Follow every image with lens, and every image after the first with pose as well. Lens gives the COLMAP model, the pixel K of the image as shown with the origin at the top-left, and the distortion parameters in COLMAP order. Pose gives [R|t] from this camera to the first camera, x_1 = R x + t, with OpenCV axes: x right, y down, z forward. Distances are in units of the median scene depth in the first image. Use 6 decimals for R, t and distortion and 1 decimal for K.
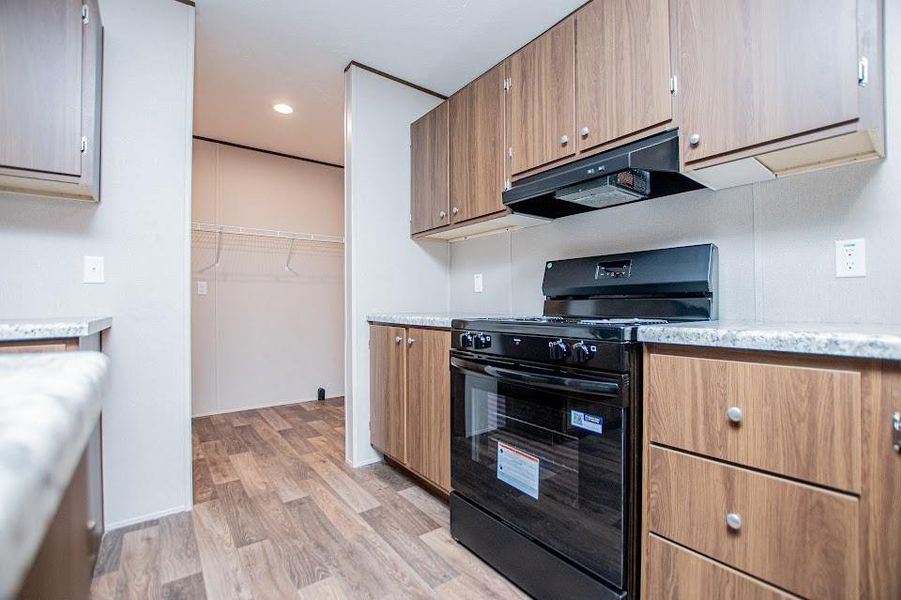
lens RADIAL K [[407.5, 0, 450.5], [0, 407.5, 300.0], [0, 0, 1]] dist [-0.027391, 0.000121]
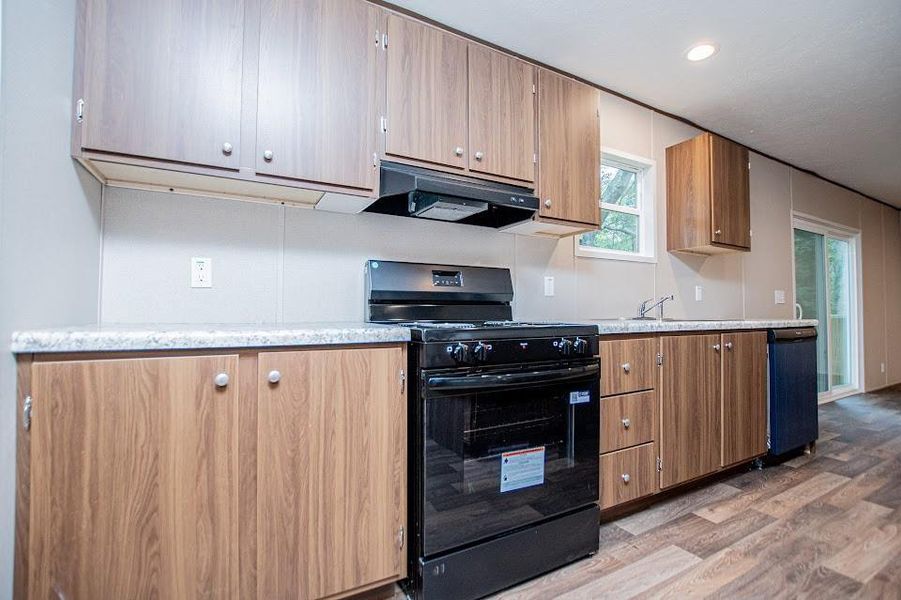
lens RADIAL K [[407.5, 0, 450.5], [0, 407.5, 300.0], [0, 0, 1]] dist [-0.027391, 0.000121]
pose [[0.135444, 0.022646, 0.990526, -0.853069], [-0.018760, 0.999618, -0.020288, 0.009938], [-0.990607, -0.015834, 0.135817, 0.998876]]
